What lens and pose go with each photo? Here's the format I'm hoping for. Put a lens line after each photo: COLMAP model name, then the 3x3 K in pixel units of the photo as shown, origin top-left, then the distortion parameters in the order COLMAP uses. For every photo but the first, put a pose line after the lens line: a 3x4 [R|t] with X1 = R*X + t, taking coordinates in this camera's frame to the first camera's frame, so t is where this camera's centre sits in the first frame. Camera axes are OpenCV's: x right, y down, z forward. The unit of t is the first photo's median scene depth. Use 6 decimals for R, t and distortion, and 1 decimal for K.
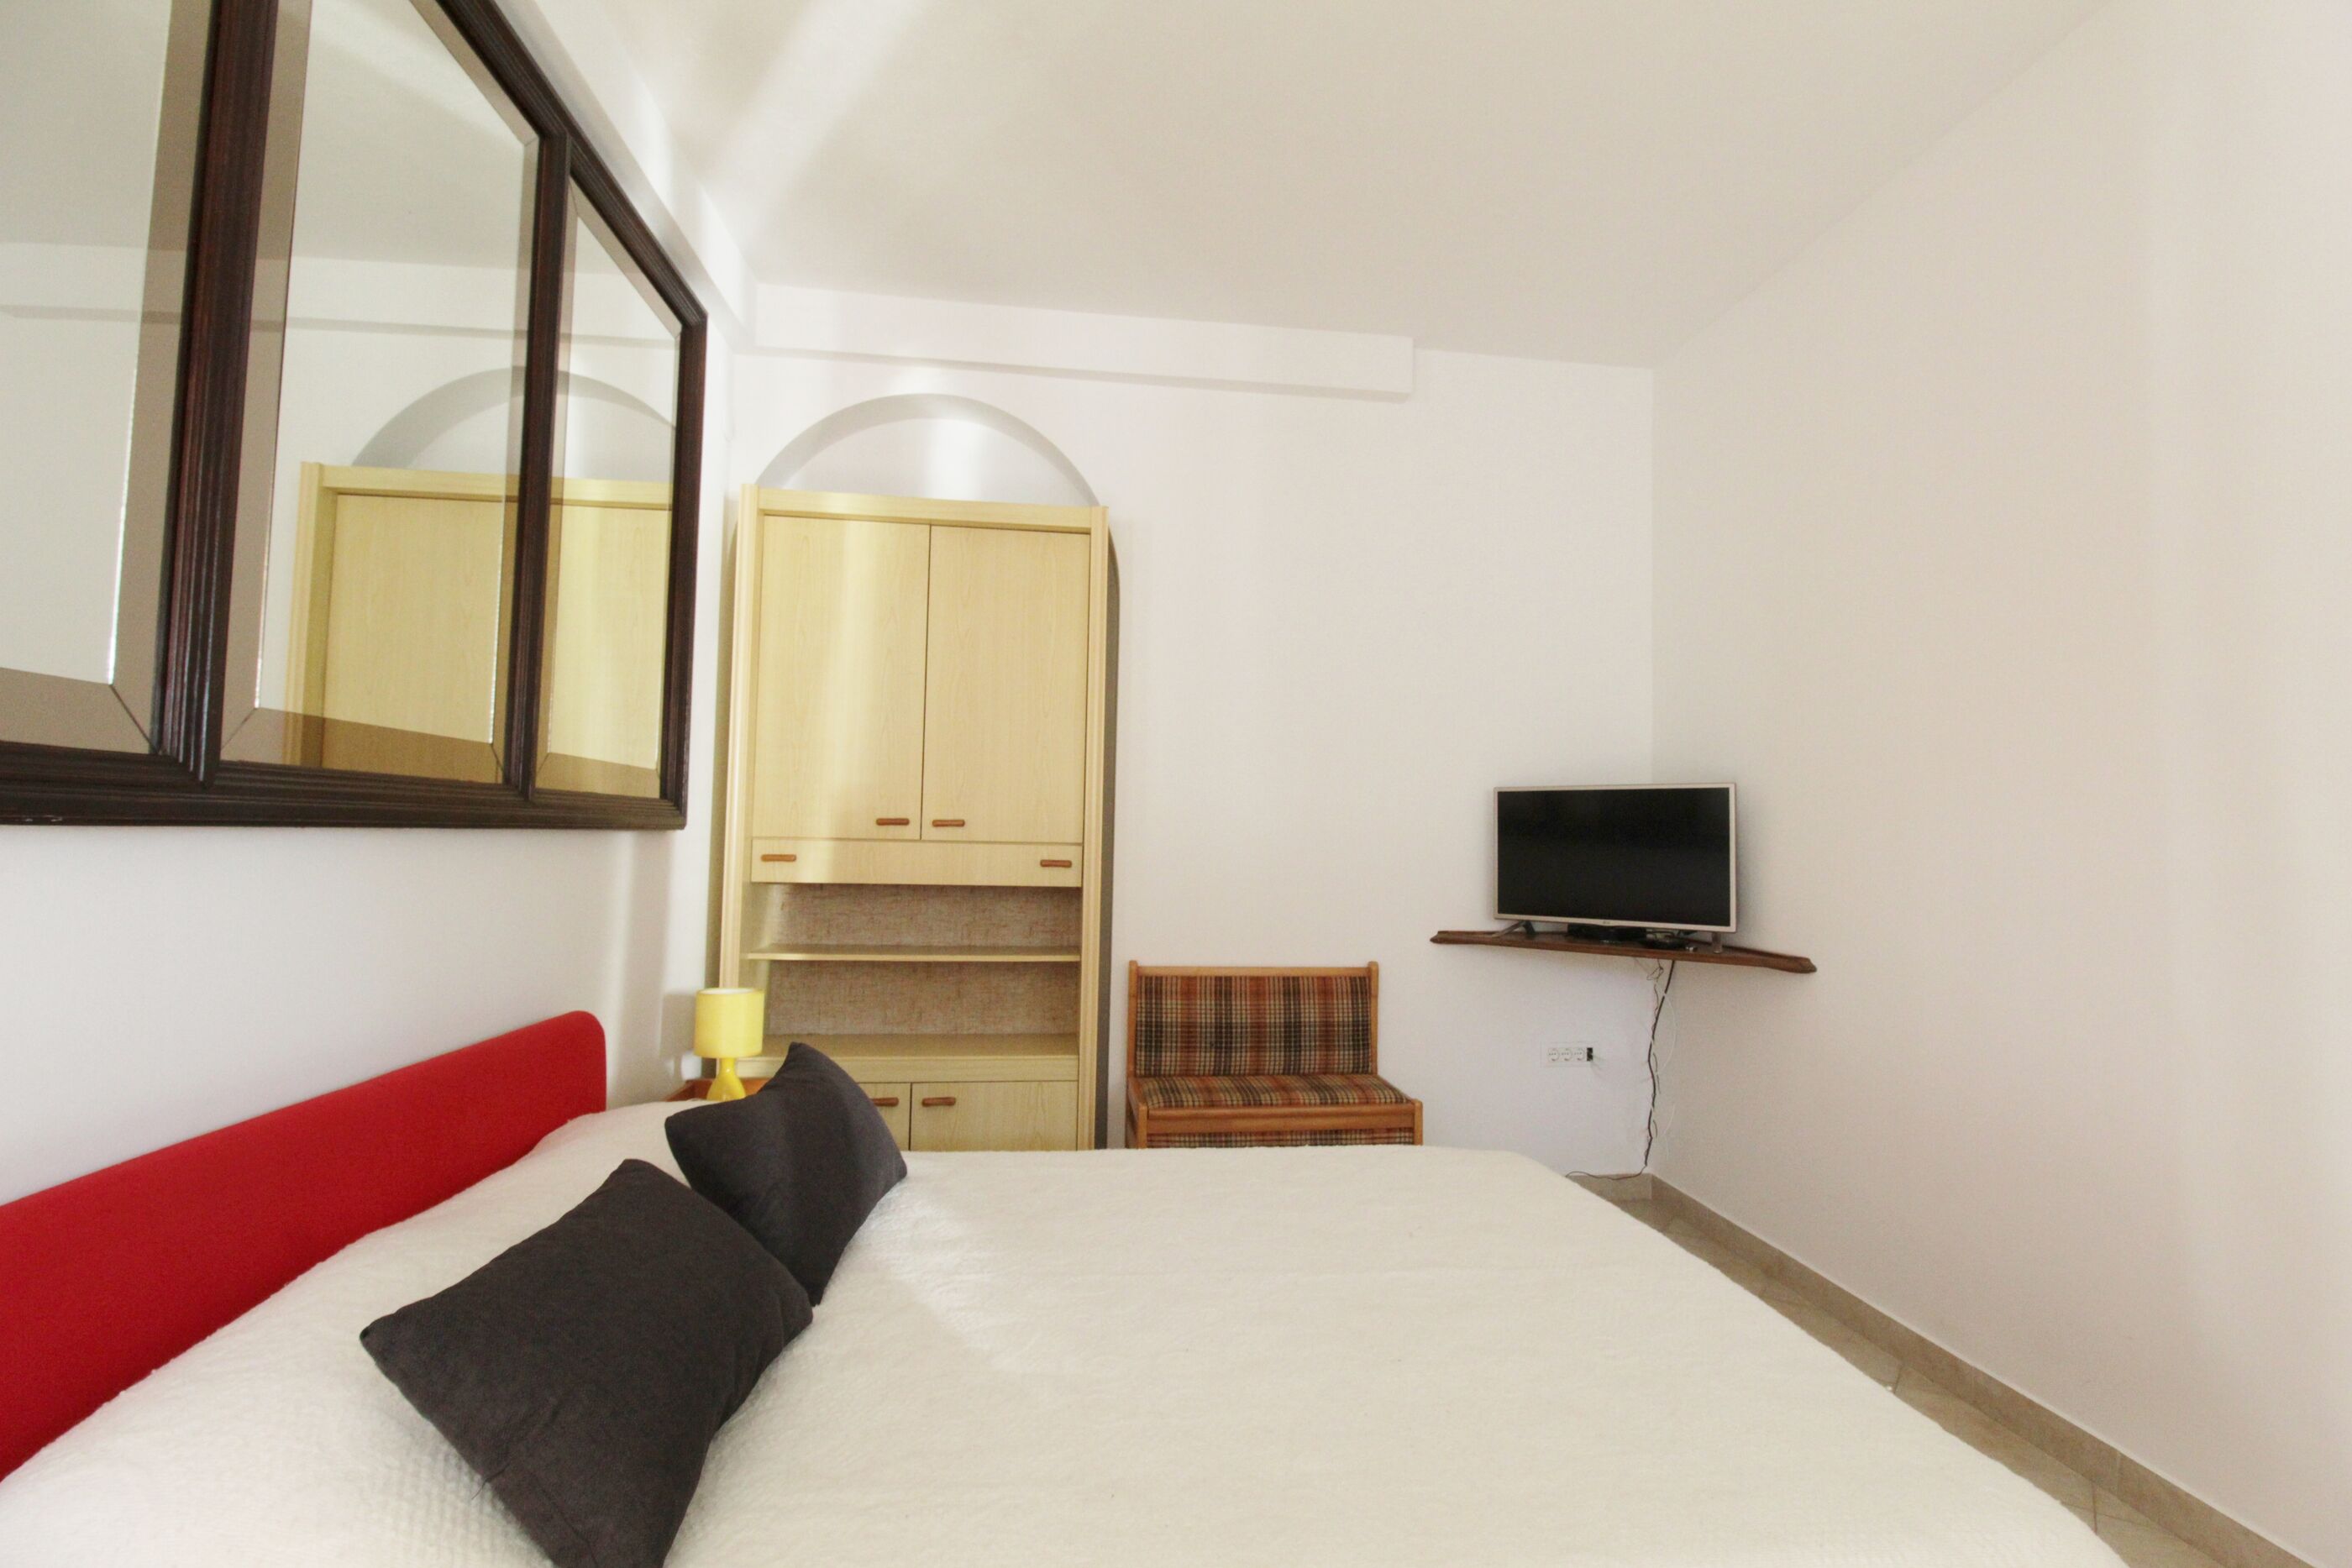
lens RADIAL K [[1096.0, 0, 1202.5], [0, 1096.0, 787.8], [0, 0, 1]] dist [0.001746, -0.013559]
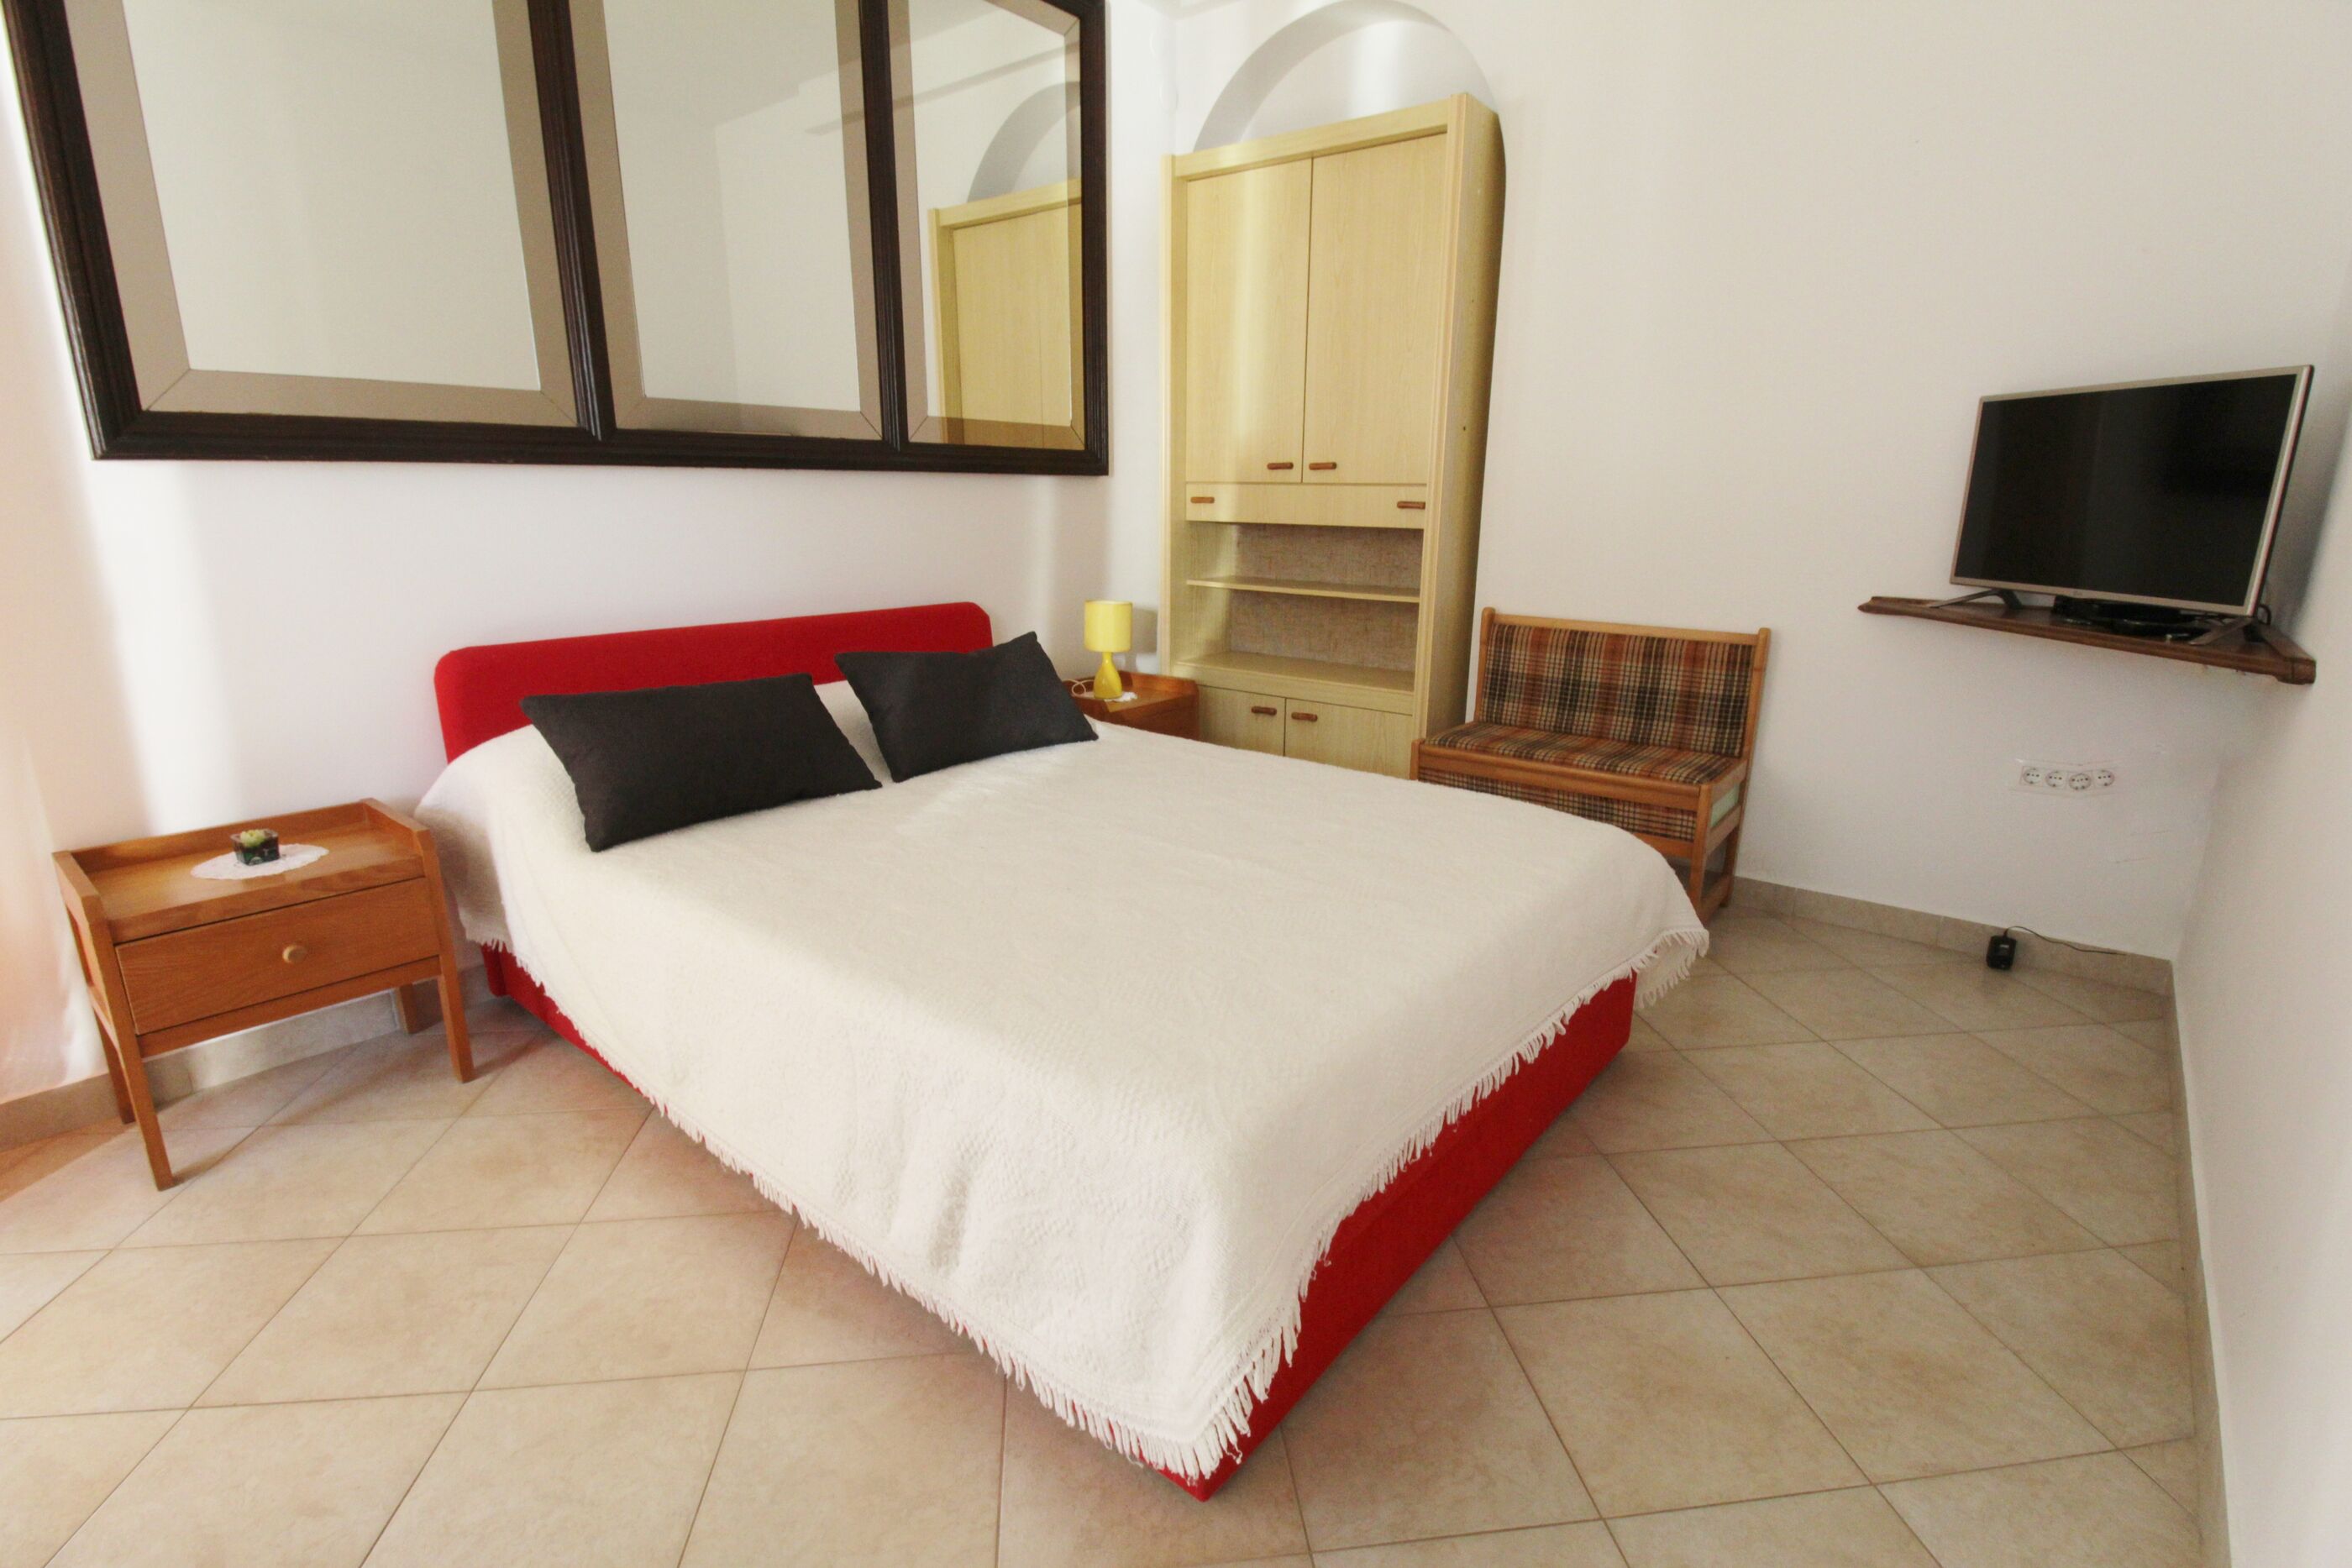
lens RADIAL K [[1096.0, 0, 1202.5], [0, 1096.0, 787.8], [0, 0, 1]] dist [0.001746, -0.013559]
pose [[0.708530, 0.174354, -0.683803, 0.459037], [0.034733, 0.959207, 0.280564, 0.028343], [0.704826, -0.222539, 0.673570, 0.120900]]
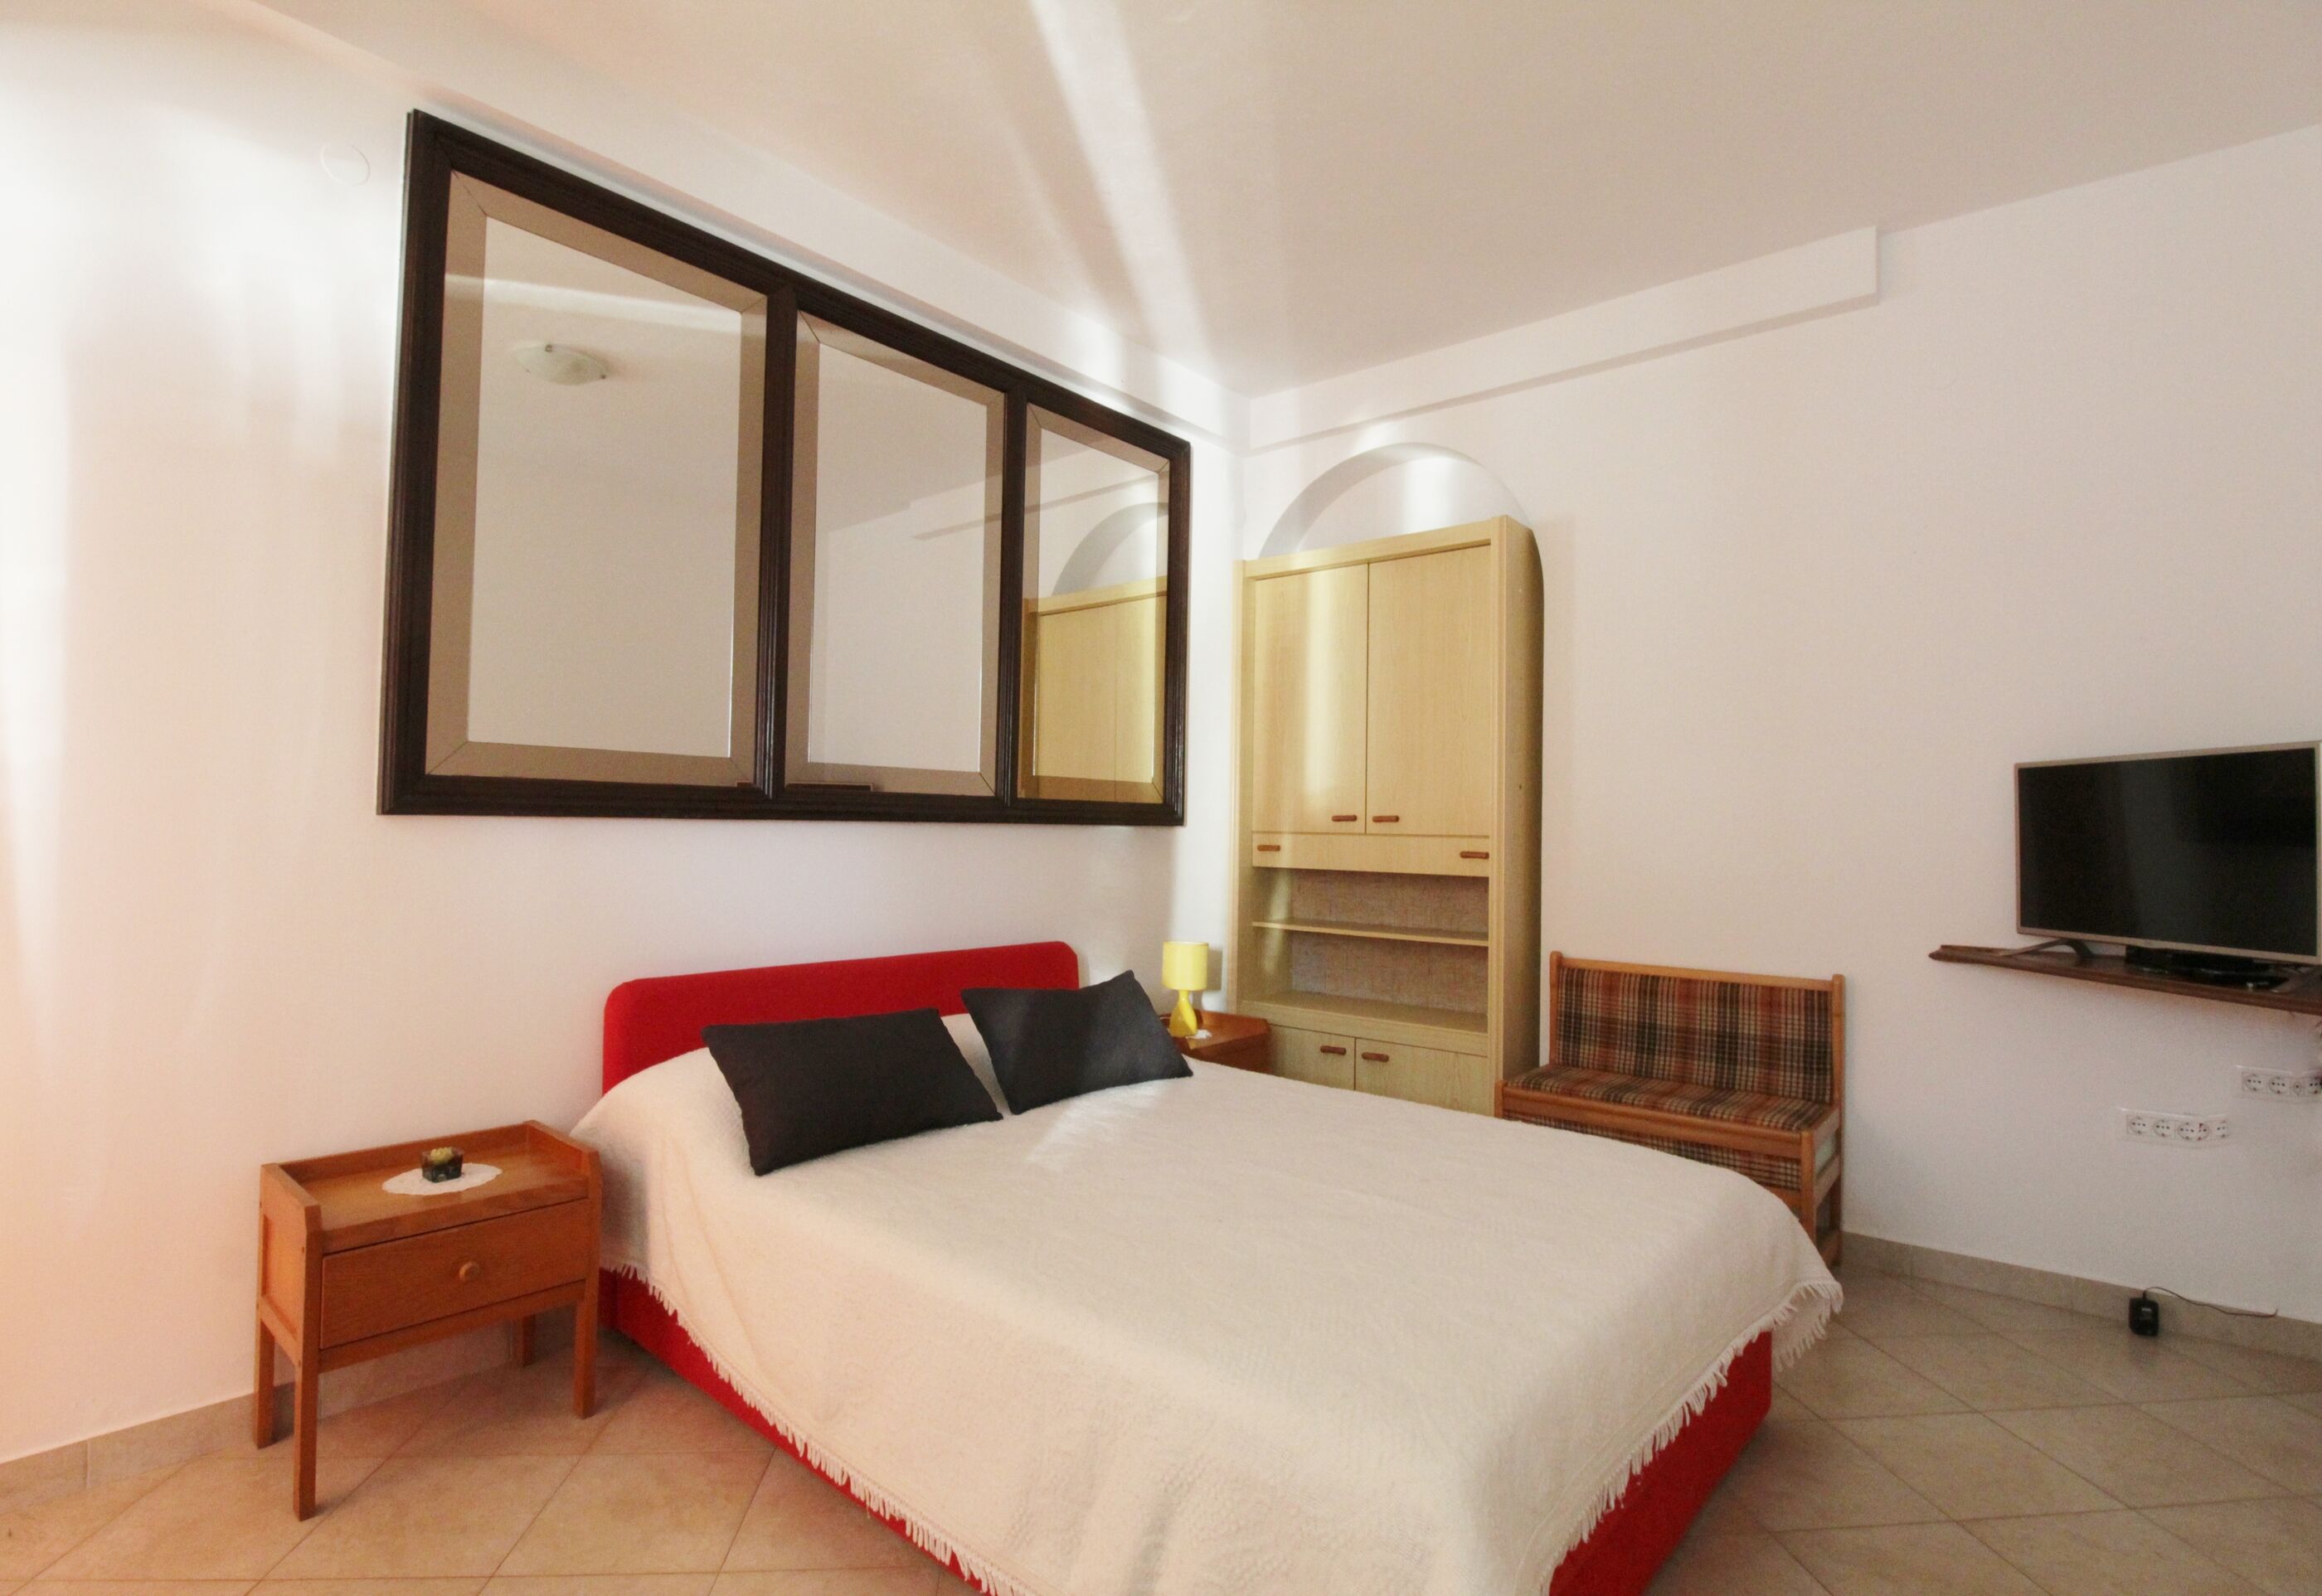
lens RADIAL K [[1116.6, 0, 1152.2], [0, 1116.6, 801.4], [0, 0, 1]] dist [0.002326, -0.014622]
pose [[0.674707, -0.025815, -0.737634, 0.456457], [0.030516, 0.999509, -0.007067, 0.014166], [0.737455, -0.017742, 0.675163, 0.023746]]
